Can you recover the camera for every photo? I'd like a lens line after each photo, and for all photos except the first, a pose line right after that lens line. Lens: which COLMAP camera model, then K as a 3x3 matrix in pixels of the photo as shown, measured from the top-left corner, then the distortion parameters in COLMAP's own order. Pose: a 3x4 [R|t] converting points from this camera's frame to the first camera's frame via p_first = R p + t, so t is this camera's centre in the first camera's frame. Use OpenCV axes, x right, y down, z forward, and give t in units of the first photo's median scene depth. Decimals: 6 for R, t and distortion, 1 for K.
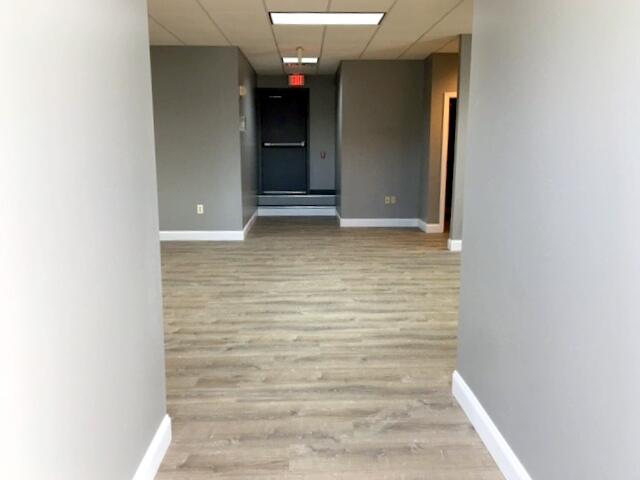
lens RADIAL K [[557.9, 0, 319.2], [0, 557.9, 240.1], [0, 0, 1]] dist [0.073771, -0.115002]
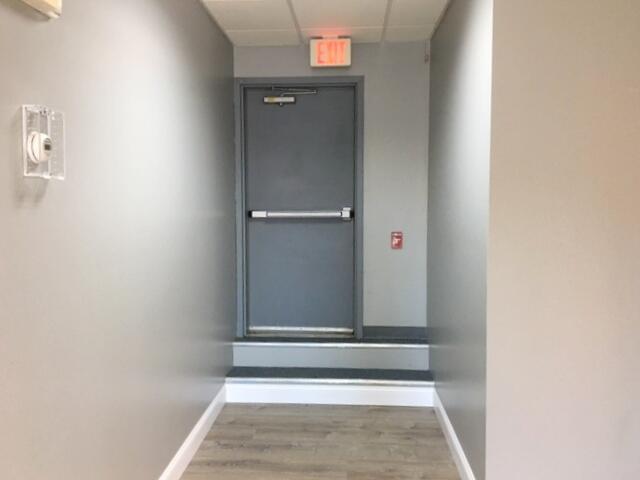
lens RADIAL K [[557.9, 0, 320.7], [0, 557.9, 239.5], [0, 0, 1]] dist [0.073771, -0.115002]
pose [[0.996835, 0.003179, -0.079441, -0.016793], [-0.013298, 0.991791, -0.127176, -0.113836], [0.078384, 0.127830, 0.988694, 0.677636]]
